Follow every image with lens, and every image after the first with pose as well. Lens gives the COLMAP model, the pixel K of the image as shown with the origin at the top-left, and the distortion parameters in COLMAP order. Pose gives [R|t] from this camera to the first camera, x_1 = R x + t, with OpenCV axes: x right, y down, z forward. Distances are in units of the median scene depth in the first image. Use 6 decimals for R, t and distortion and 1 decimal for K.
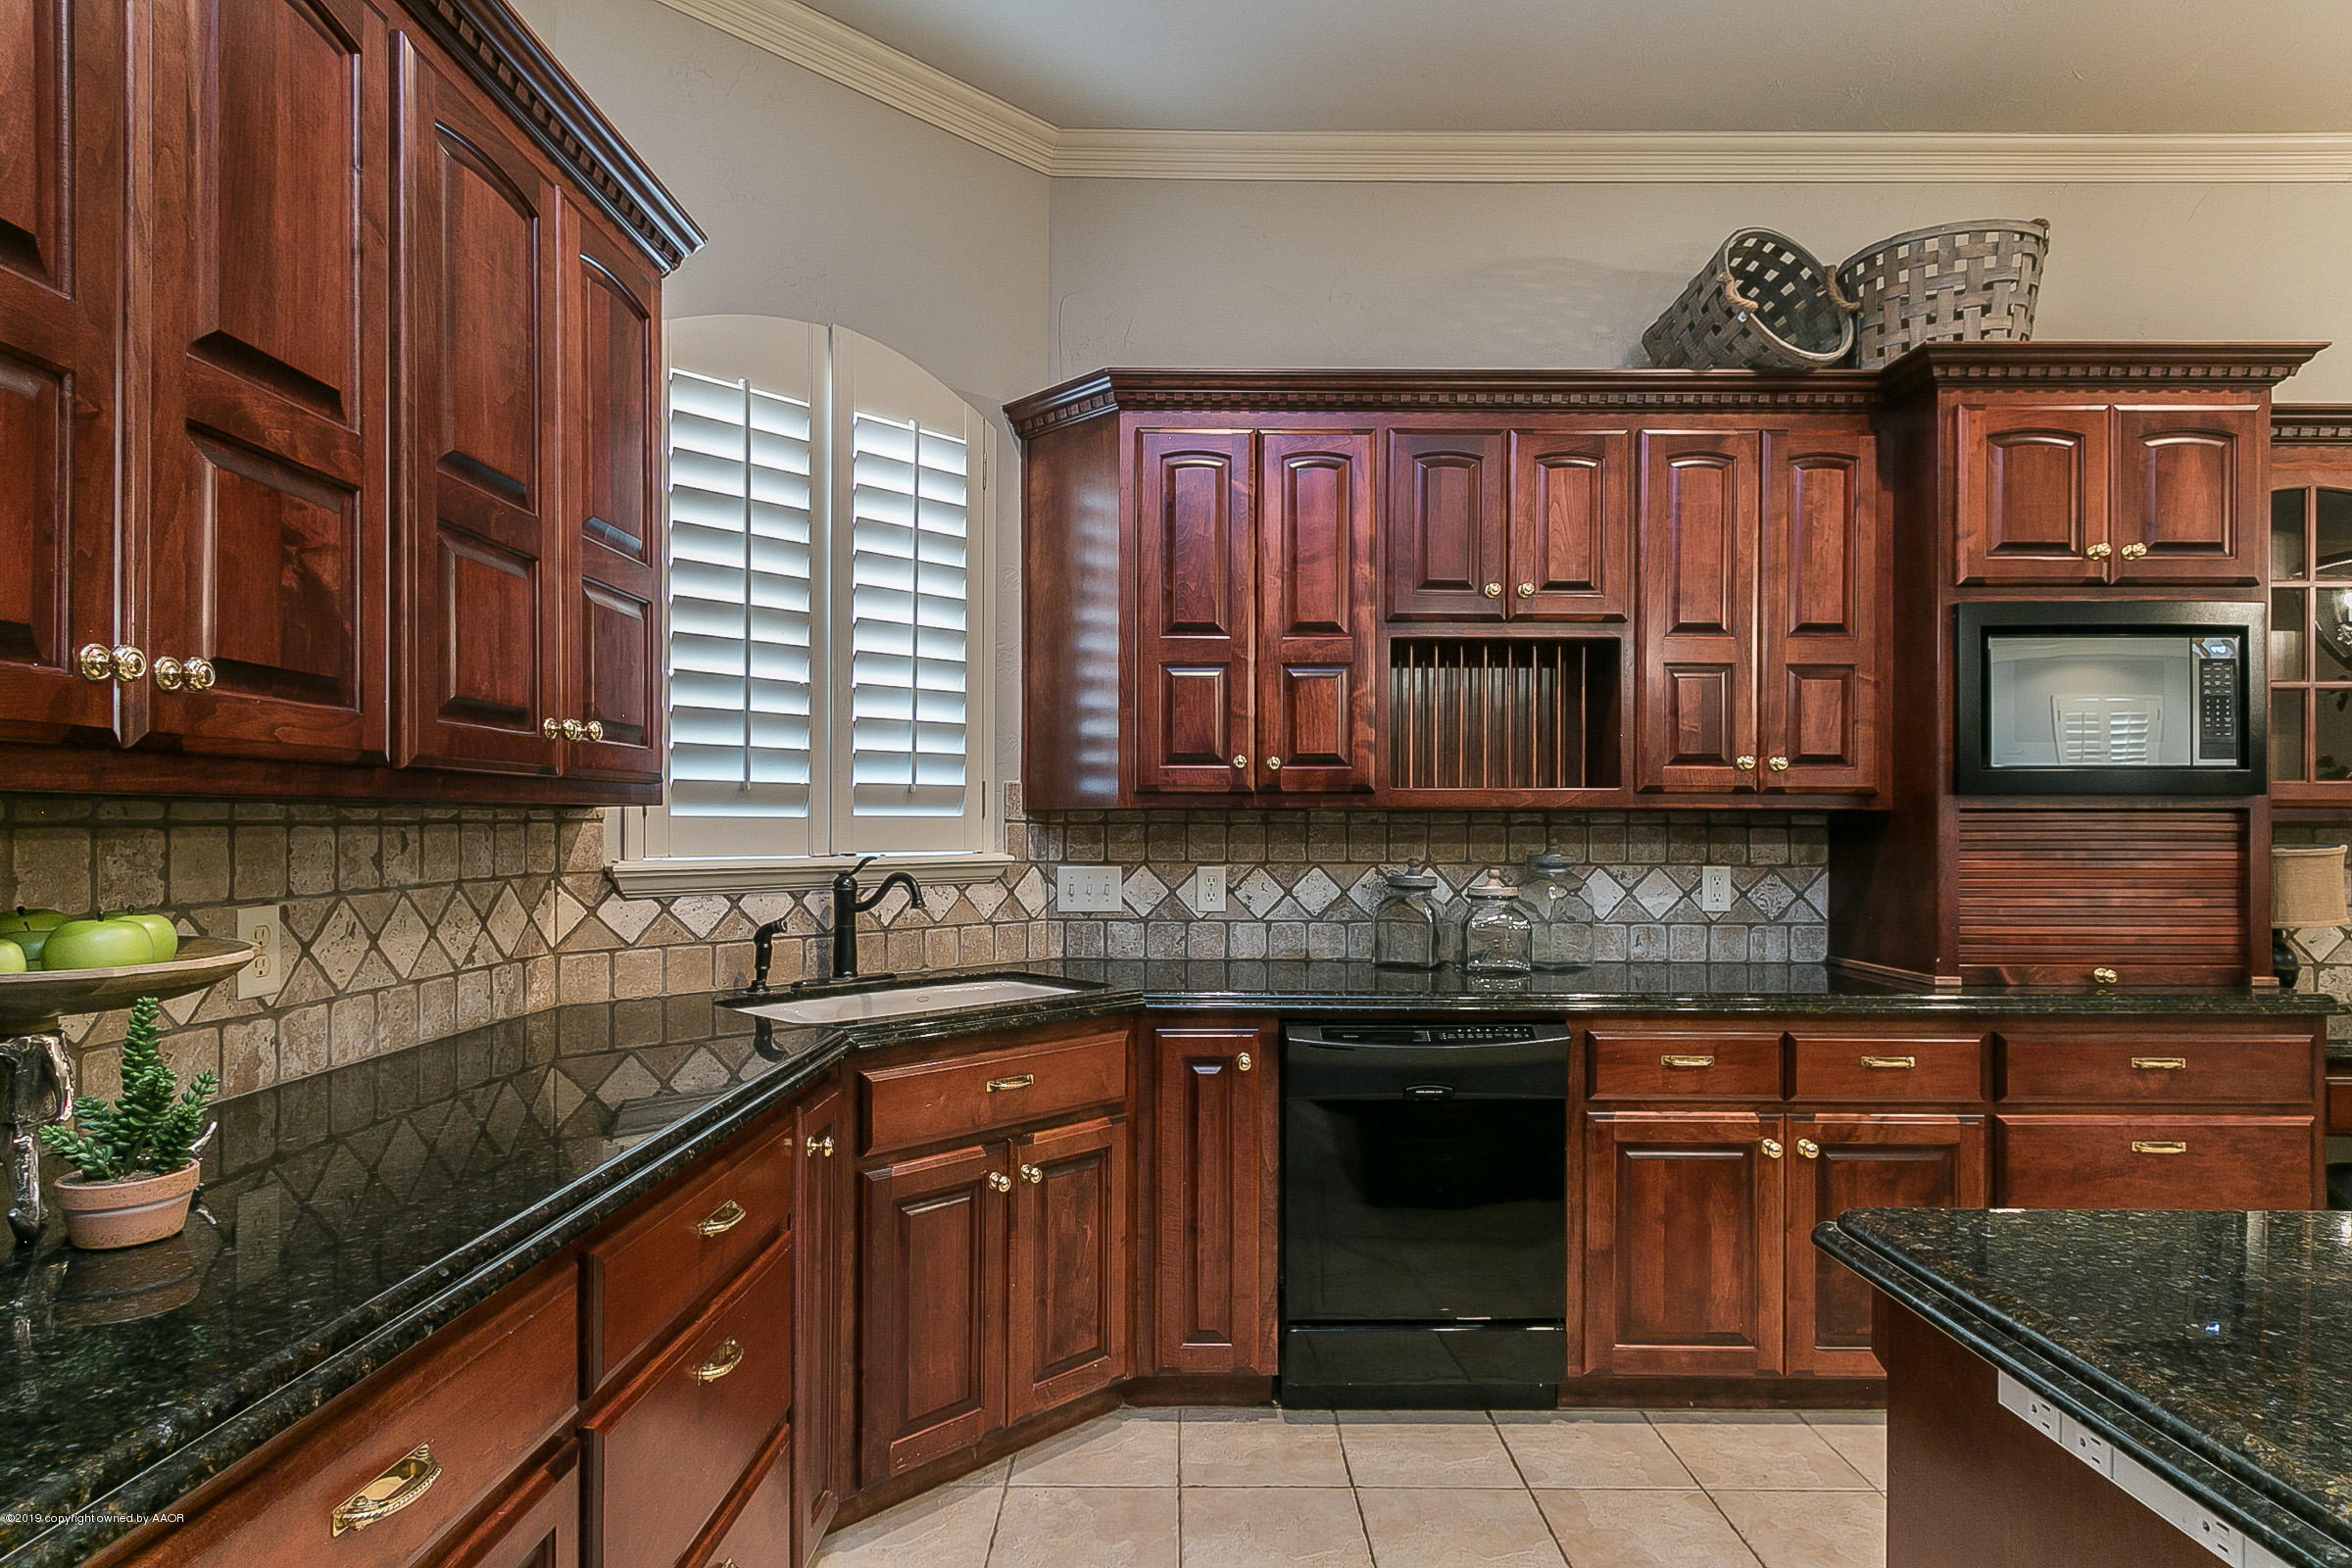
lens RADIAL K [[1269.8, 0, 1169.0], [0, 1269.8, 805.7], [0, 0, 1]] dist [0.006129, 0.001130]
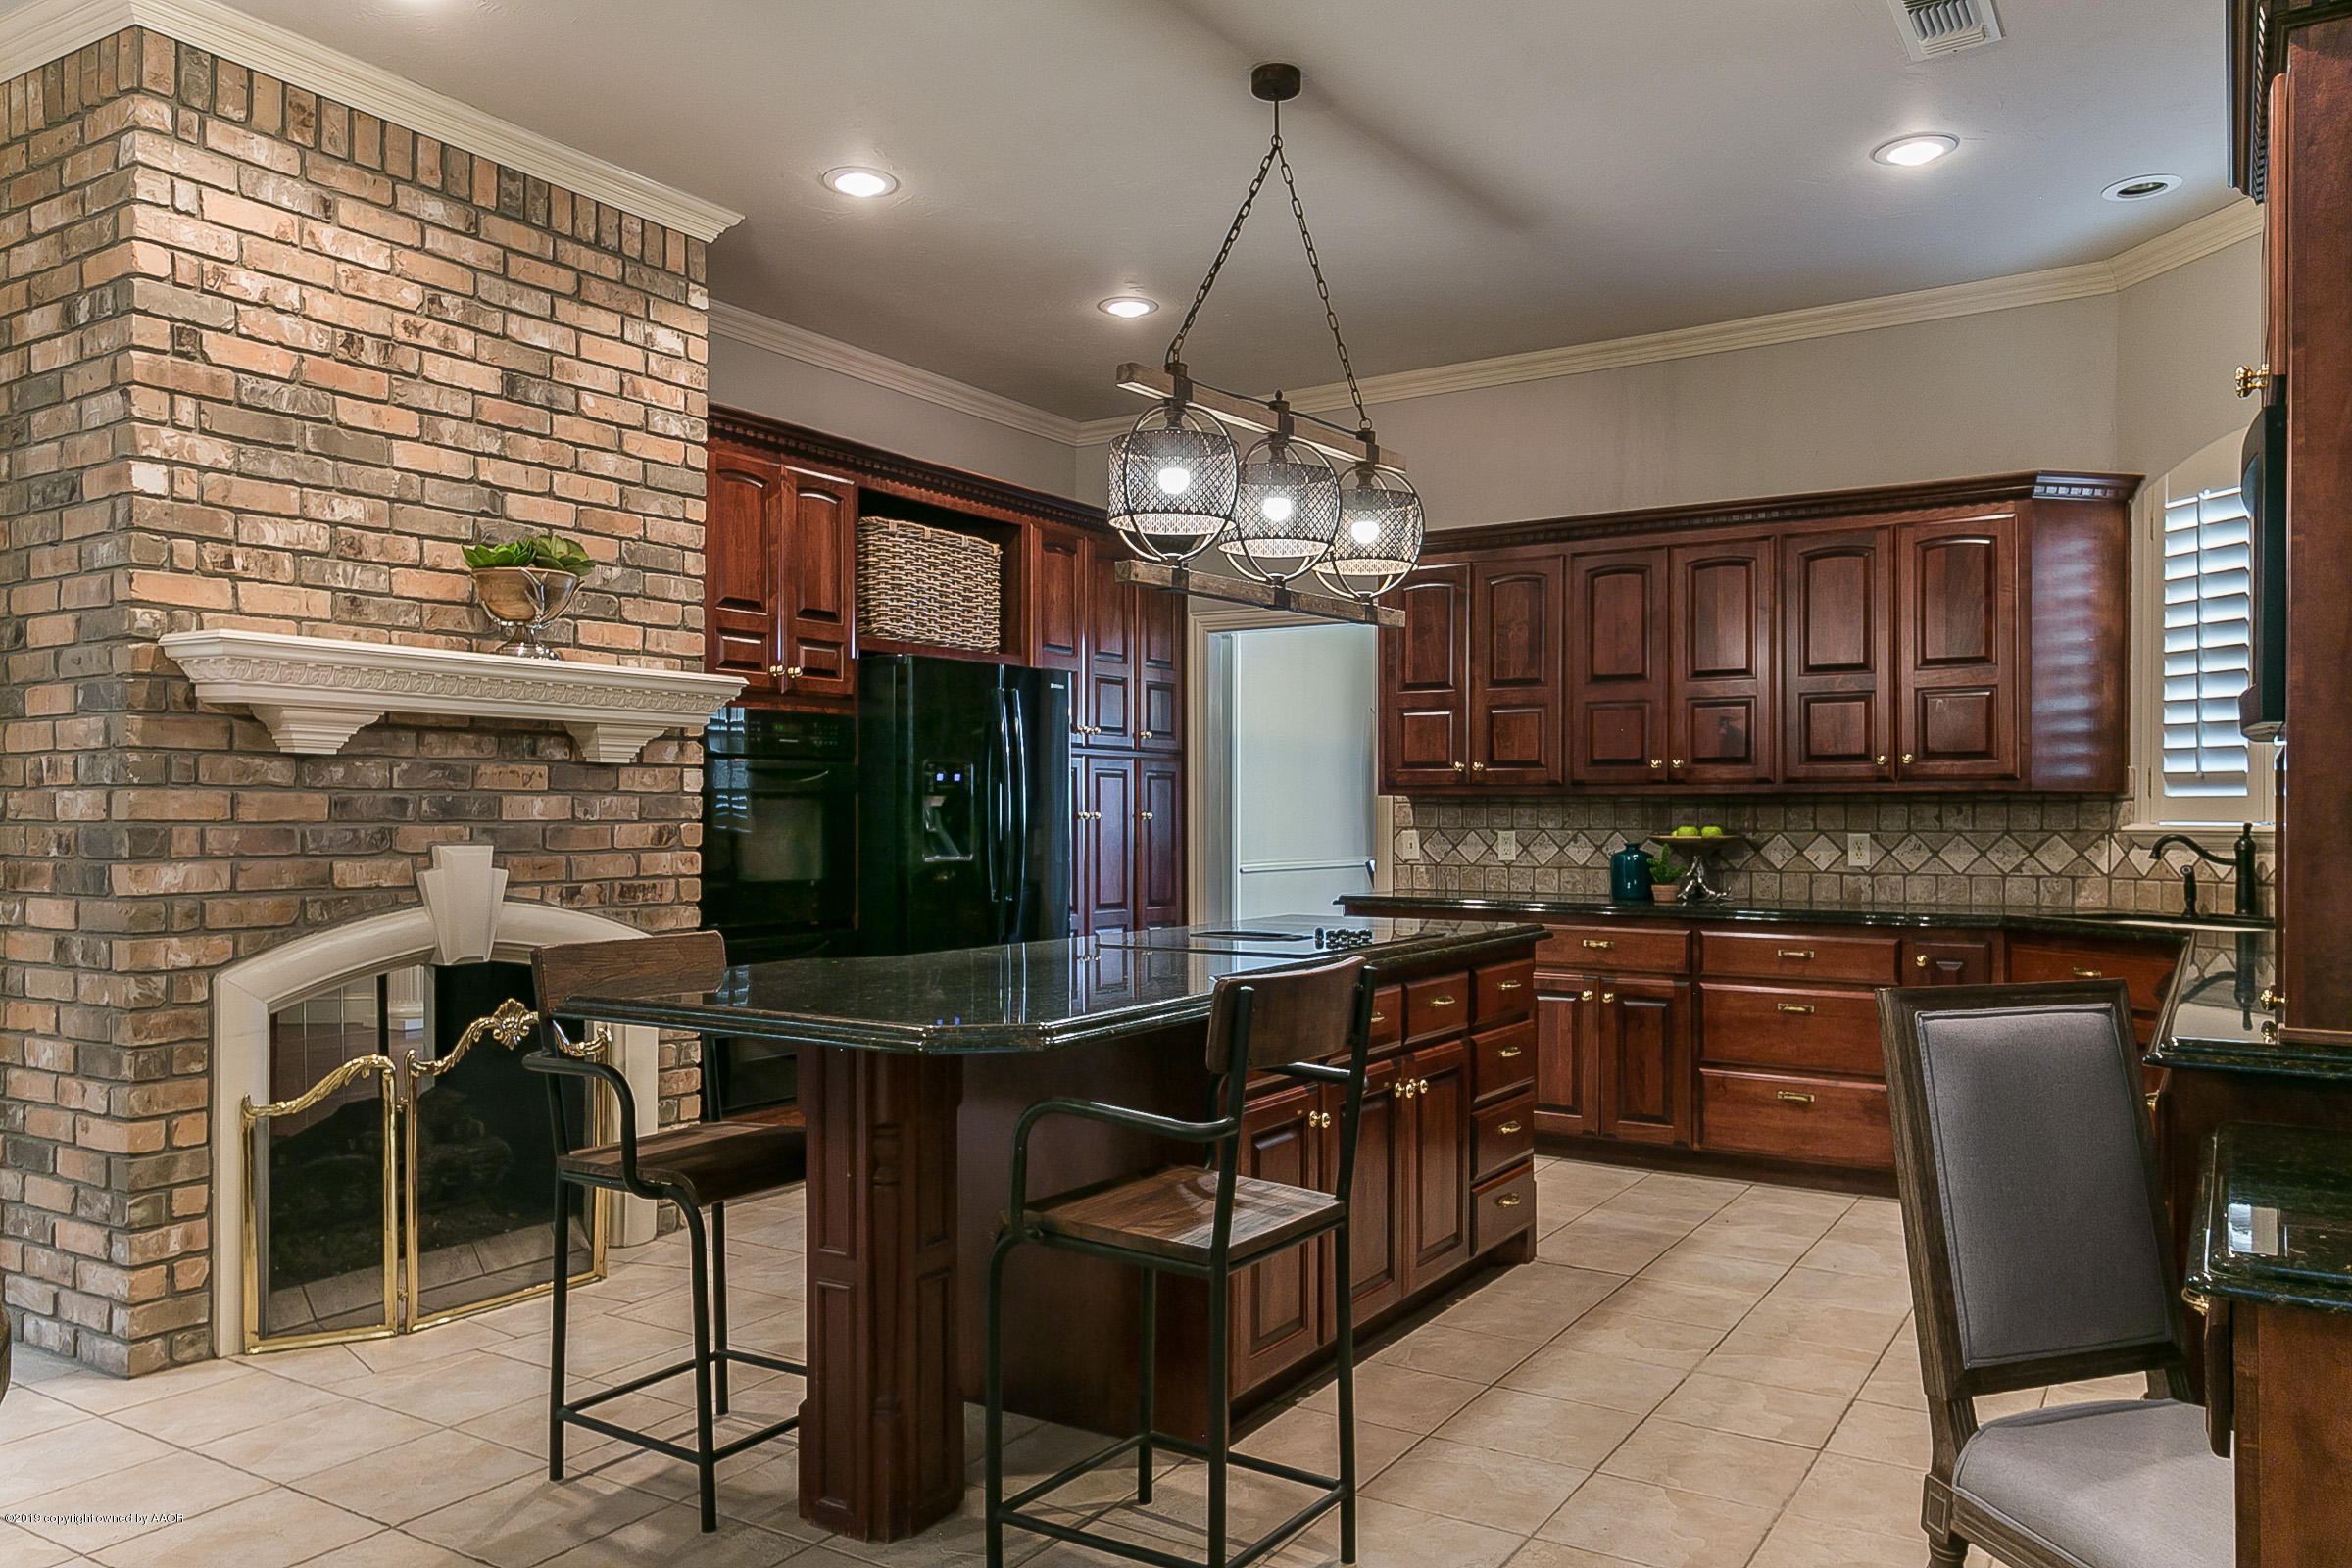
lens RADIAL K [[1656.8, 0, 1174.4], [0, 1656.8, 801.0], [0, 0, 1]] dist [0.004667, 0.002290]
pose [[-0.503057, -0.008231, -0.864214, 2.065206], [0.011227, 0.999808, -0.016058, 0.035047], [0.864180, -0.017781, -0.502868, 1.032611]]
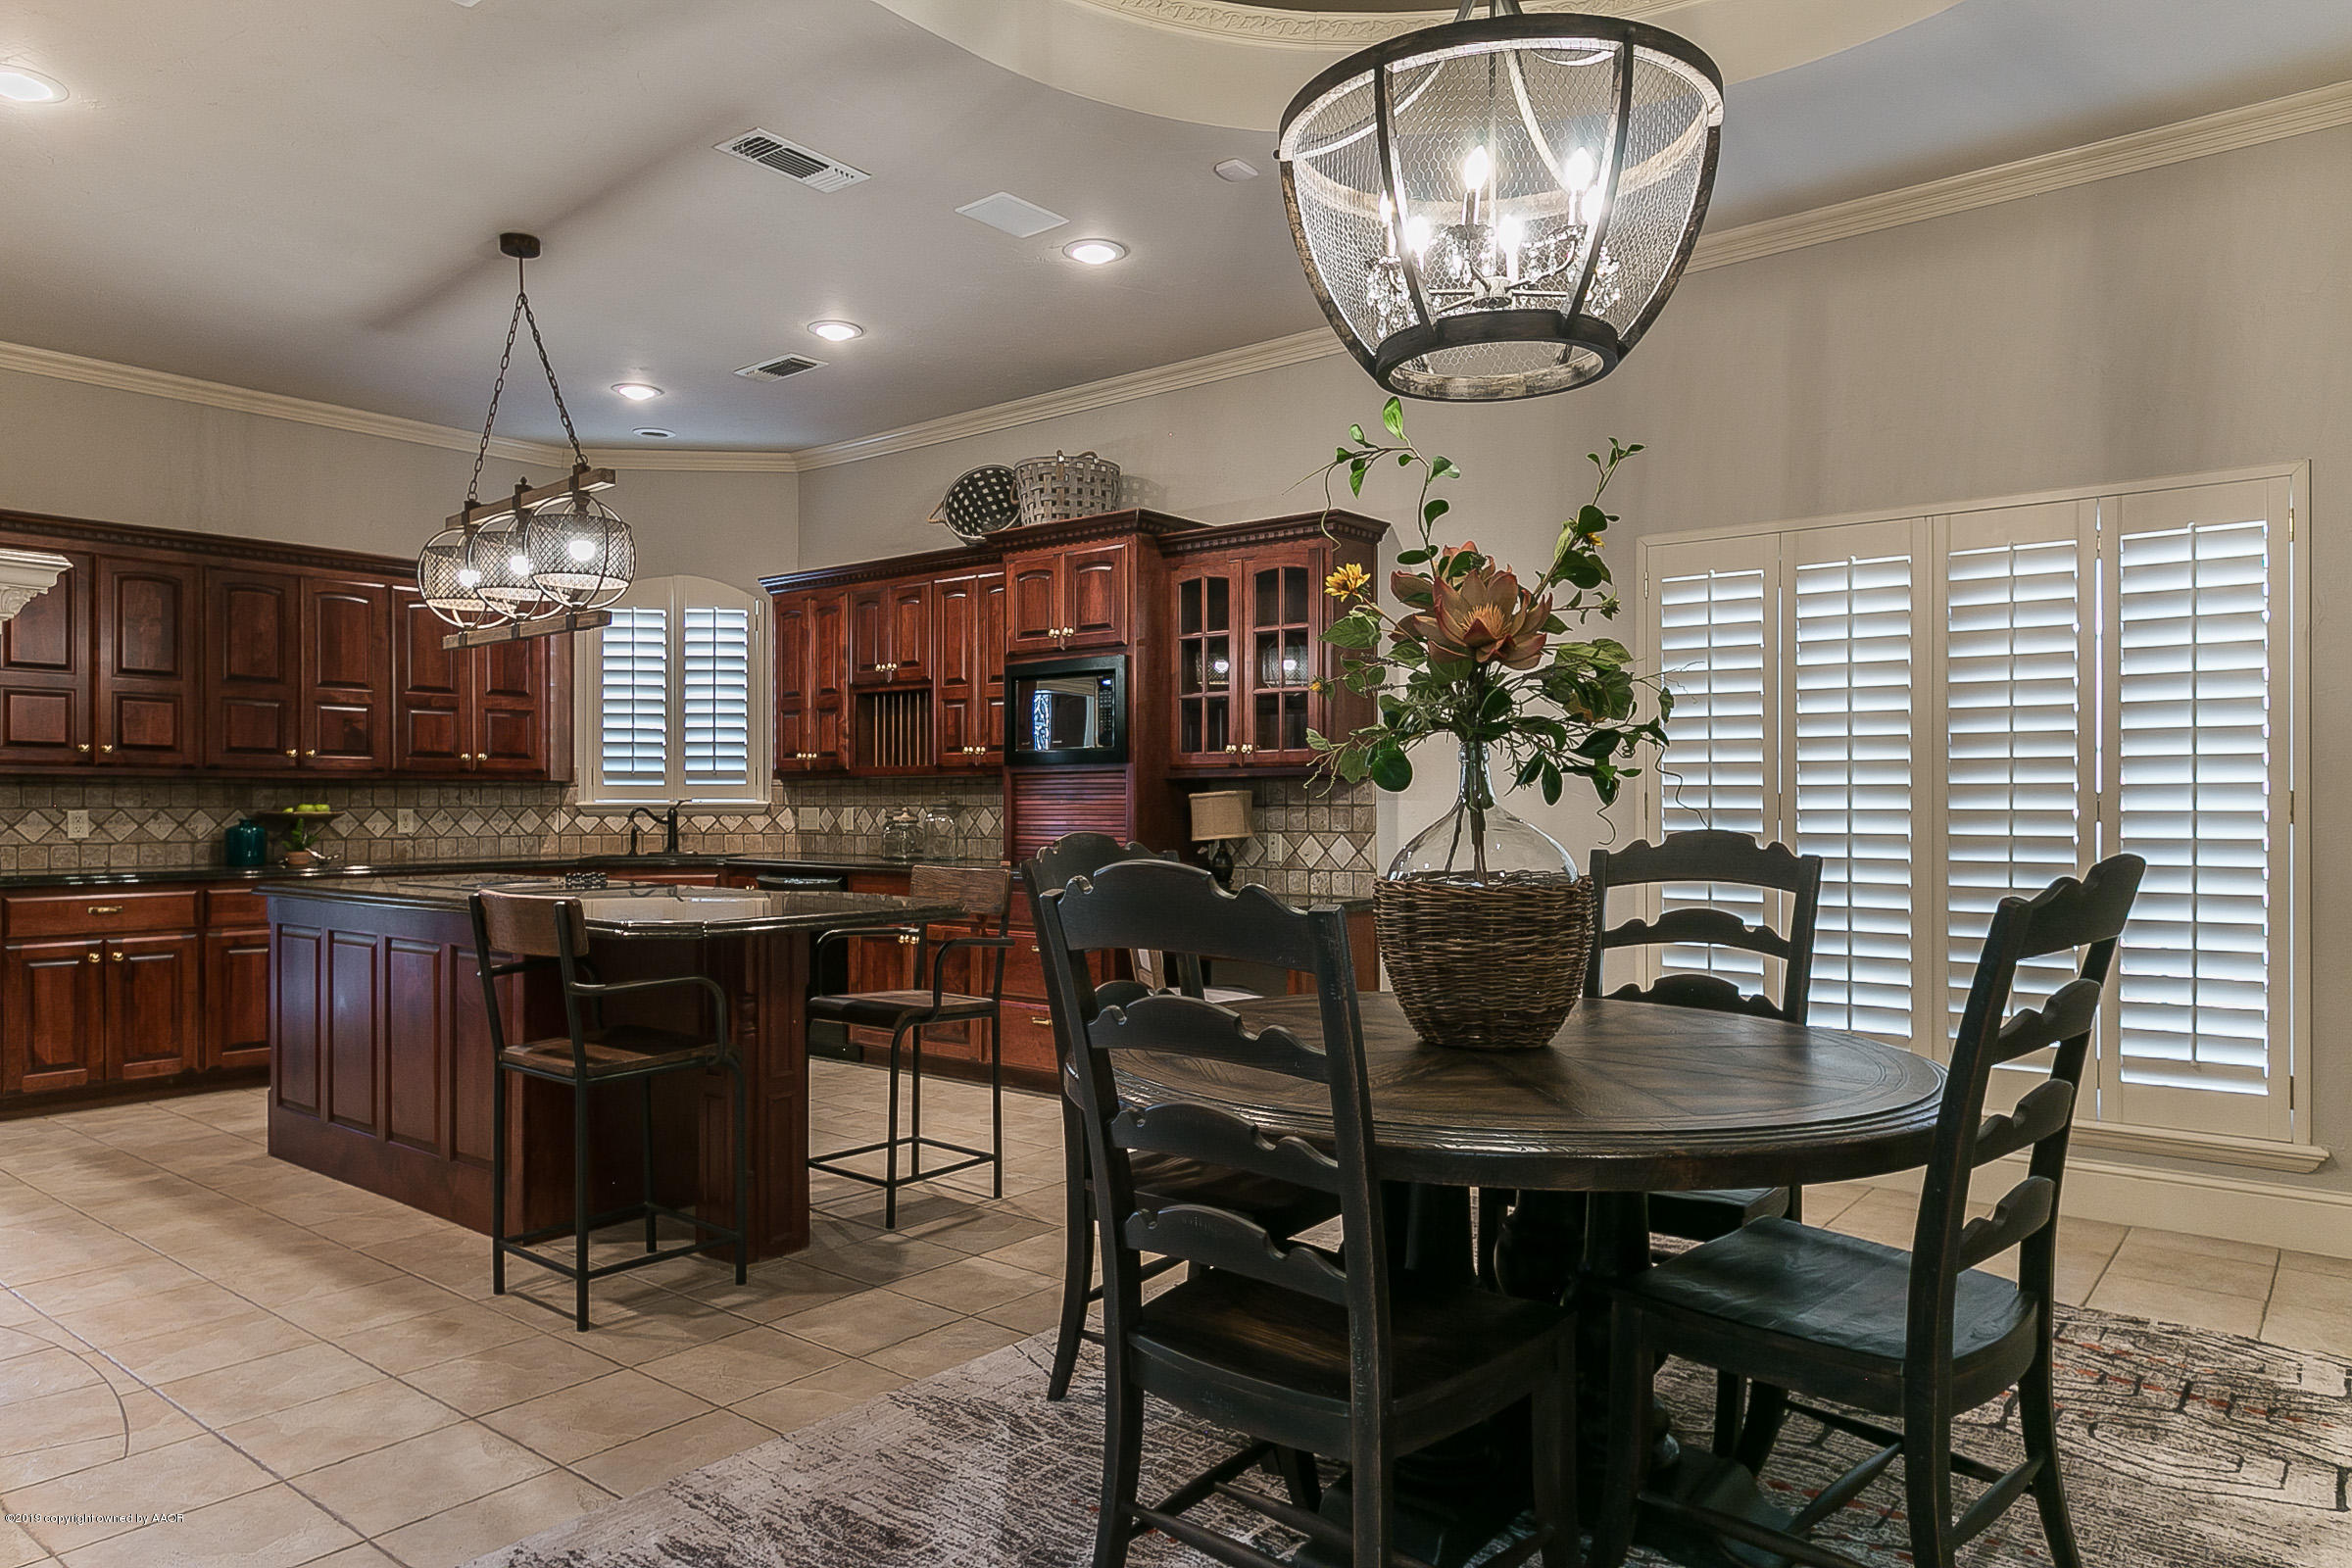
lens RADIAL K [[1419.1, 0, 1179.0], [0, 1419.1, 788.3], [0, 0, 1]] dist [-0.000792, -0.000286]
pose [[0.793941, -0.009557, -0.607919, 2.419153], [0.011917, 0.999929, -0.000156, 0.032088], [0.607878, -0.007121, 0.793999, -0.608130]]
